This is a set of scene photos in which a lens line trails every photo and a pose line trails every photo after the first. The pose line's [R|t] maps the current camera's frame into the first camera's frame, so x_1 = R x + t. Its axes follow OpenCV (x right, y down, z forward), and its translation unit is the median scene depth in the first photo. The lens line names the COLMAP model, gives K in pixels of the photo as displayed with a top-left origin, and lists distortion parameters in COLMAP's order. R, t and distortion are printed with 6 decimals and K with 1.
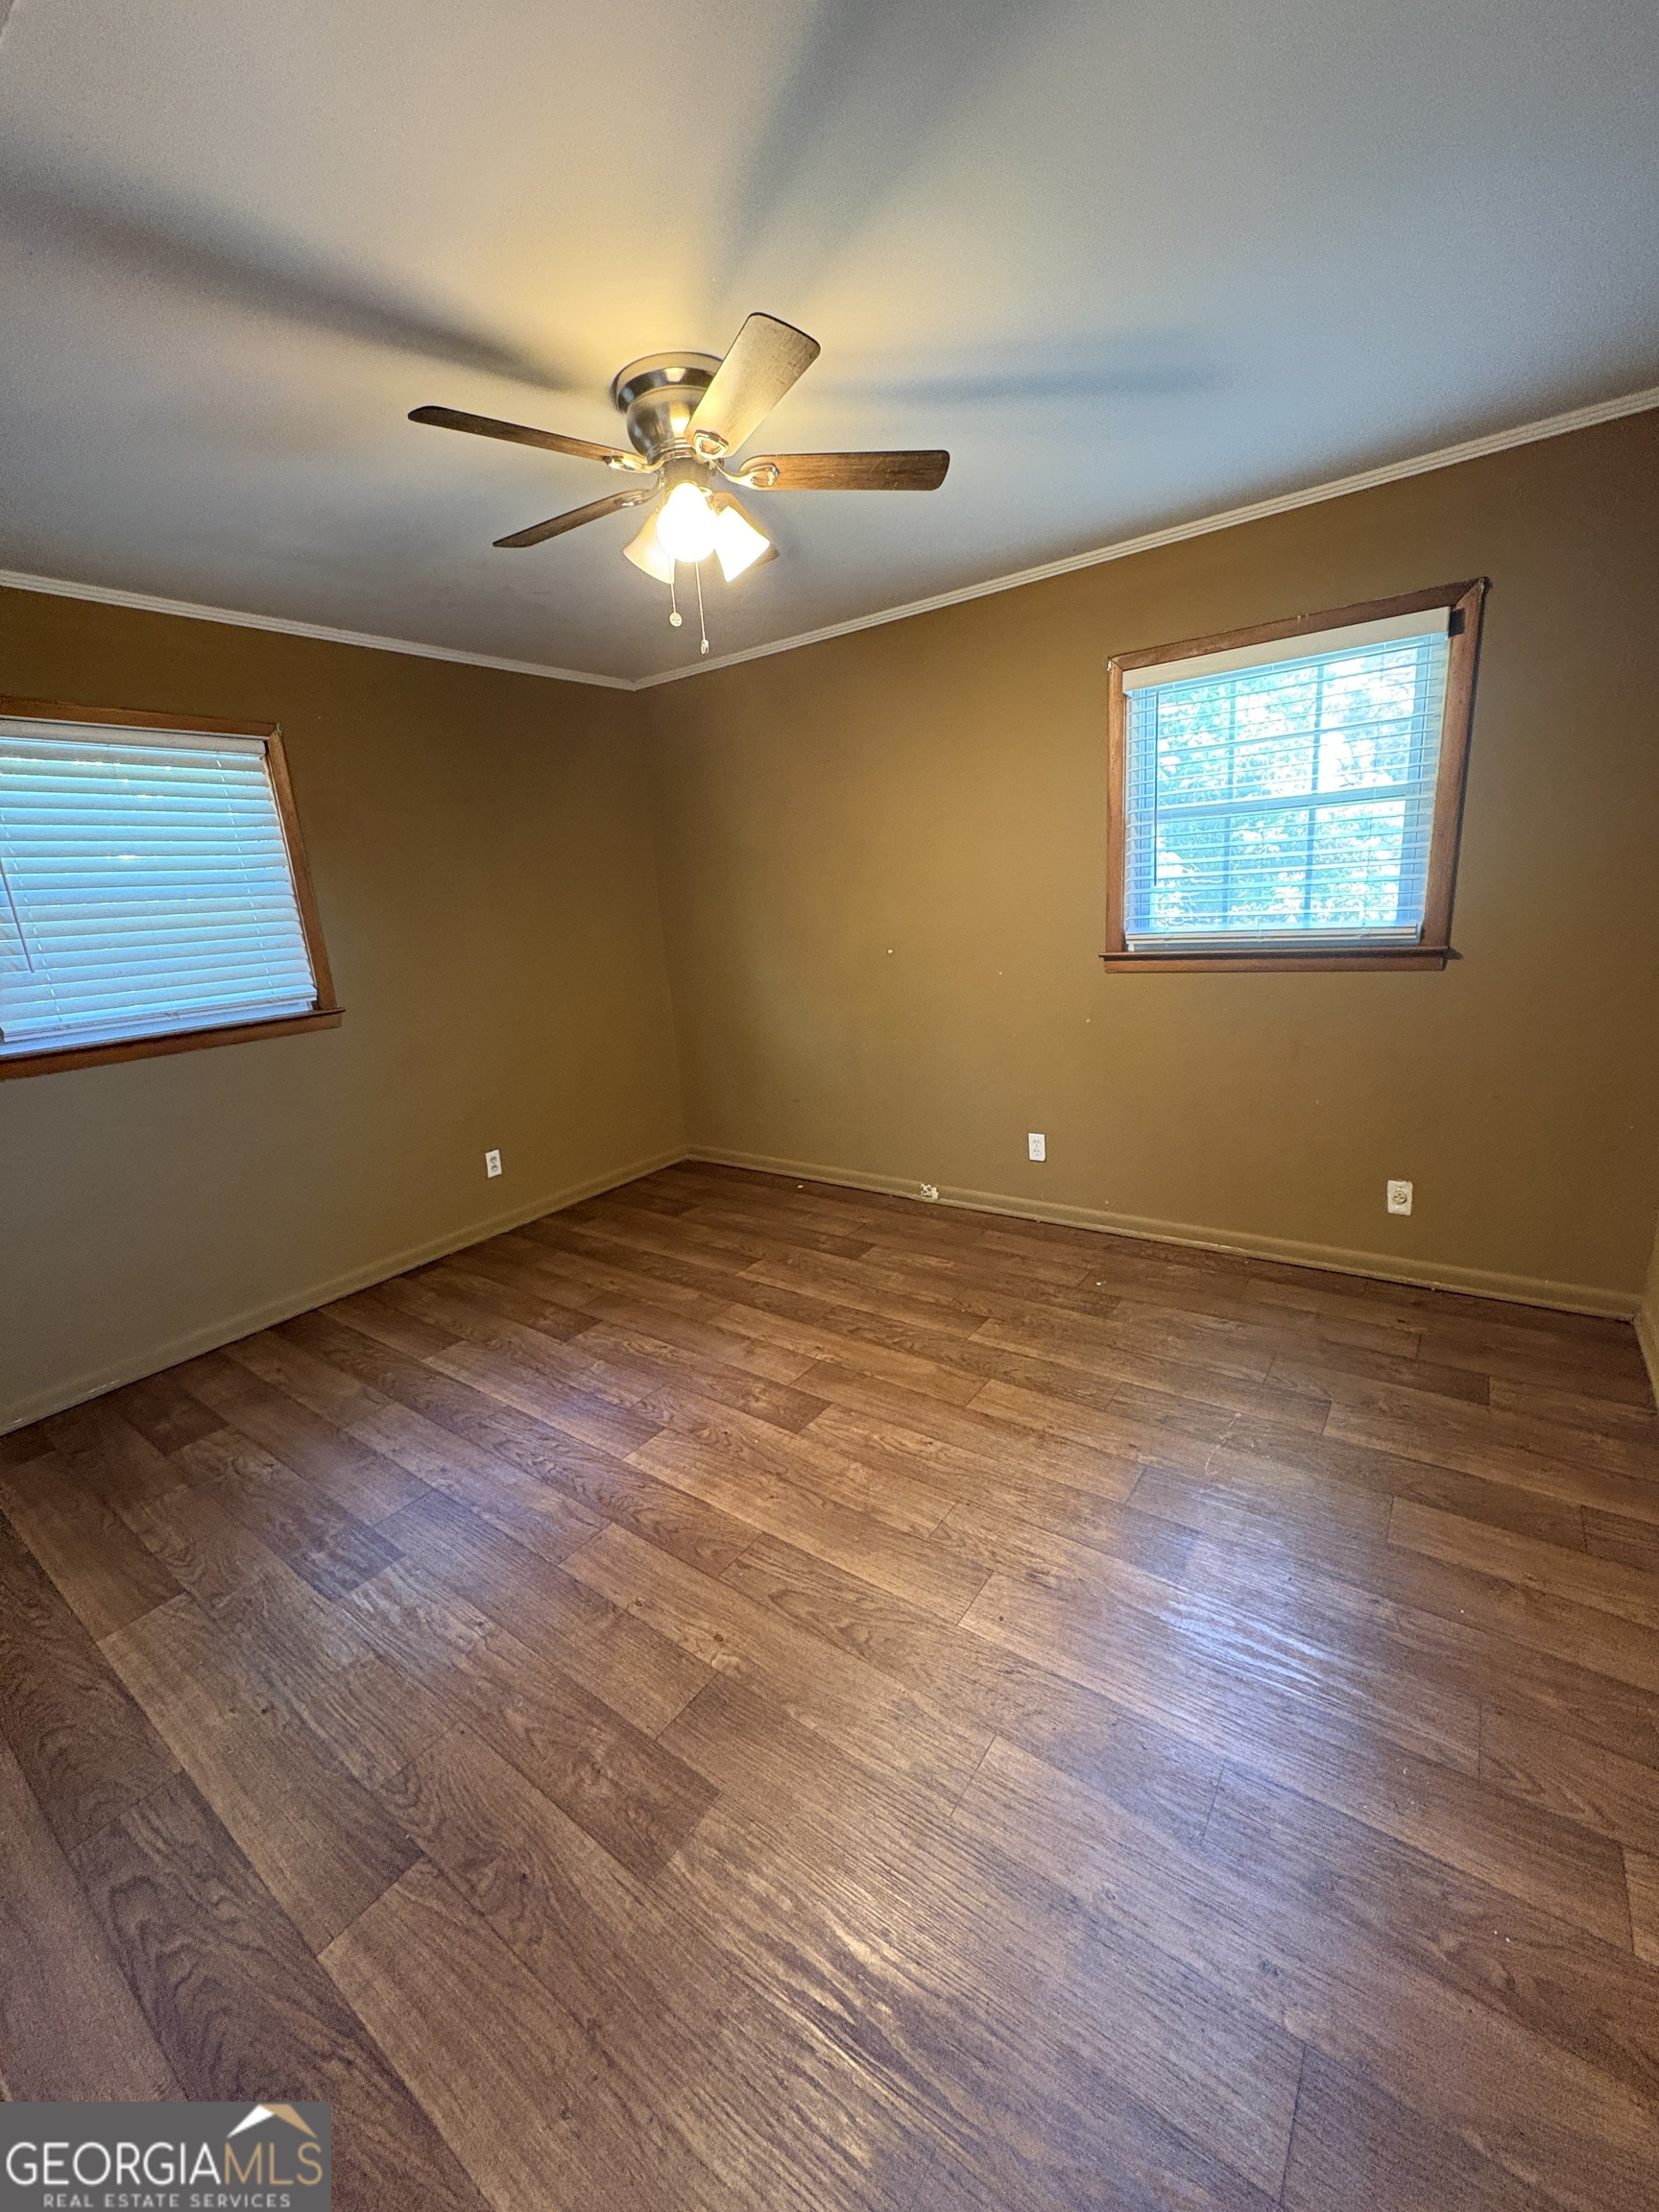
lens RADIAL K [[881.3, 0, 853.8], [0, 881.3, 1086.2], [0, 0, 1]] dist [0.000802, -0.000001]
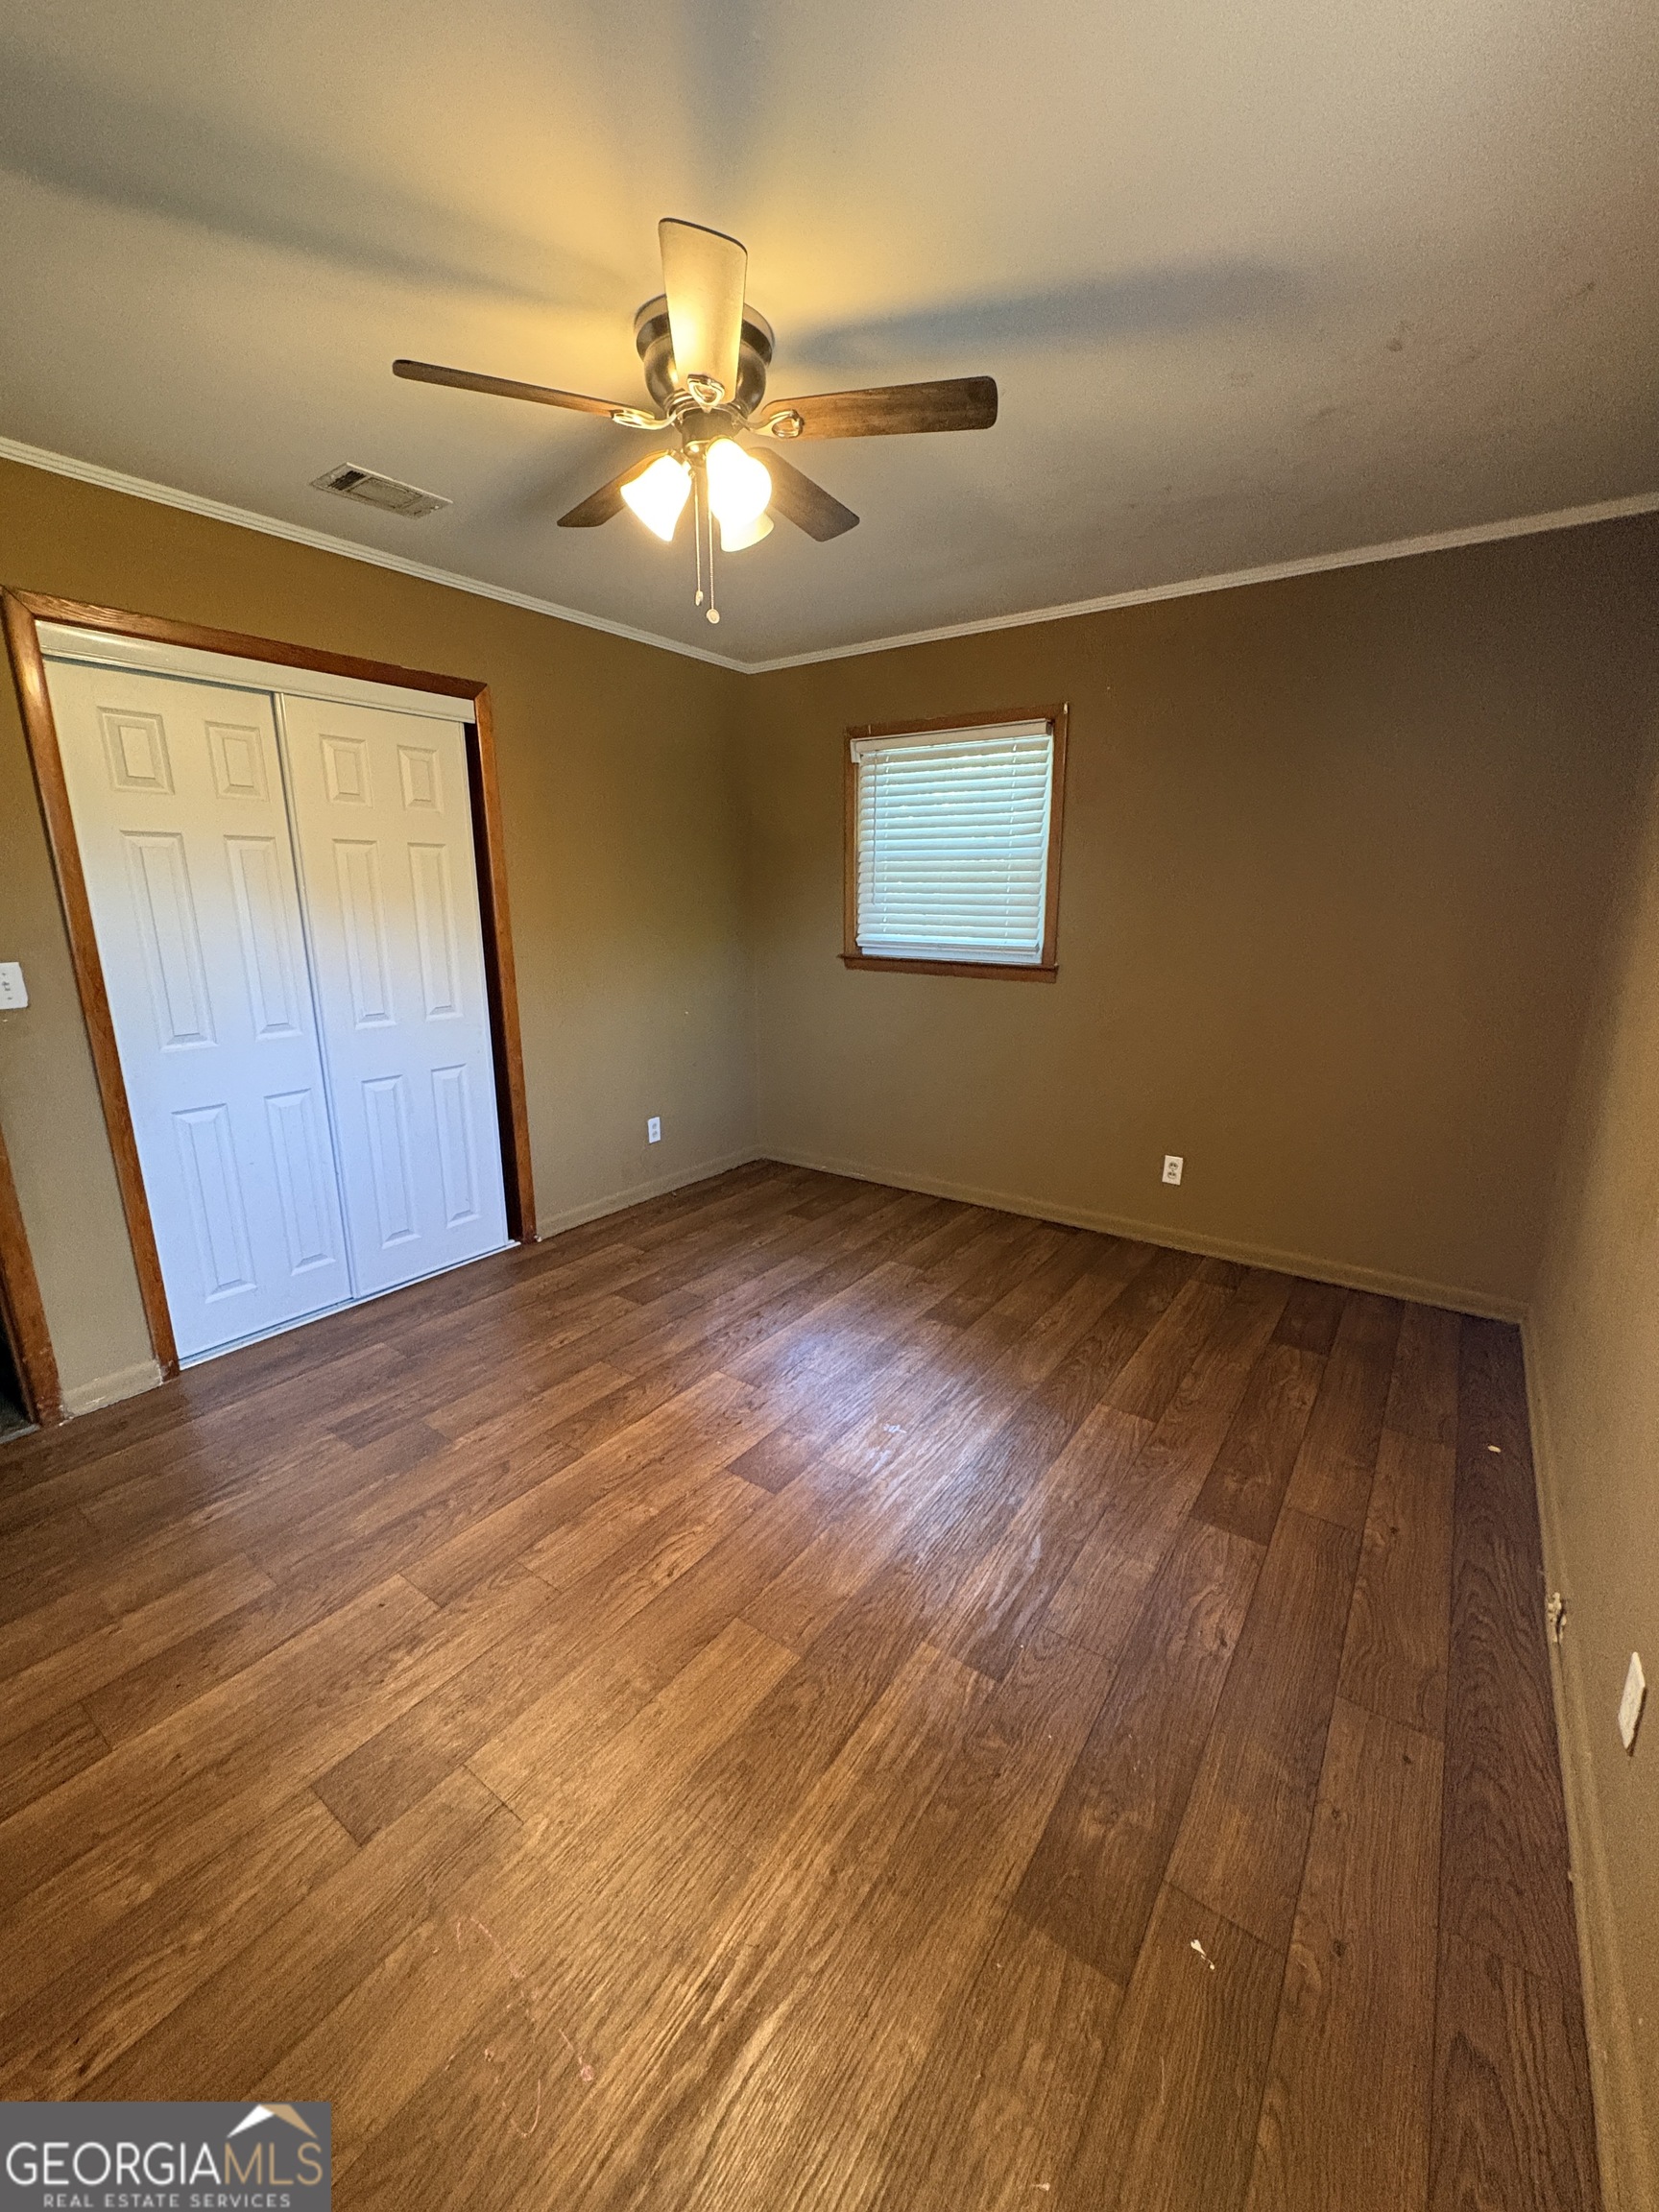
lens RADIAL K [[881.3, 0, 843.5], [0, 881.3, 1109.6], [0, 0, 1]] dist [0.000802, -0.000001]
pose [[0.001710, 0.312632, -0.949873, 0.543960], [-0.227476, 0.925093, 0.304067, -0.214056], [0.973782, 0.215554, 0.072698, 0.738791]]
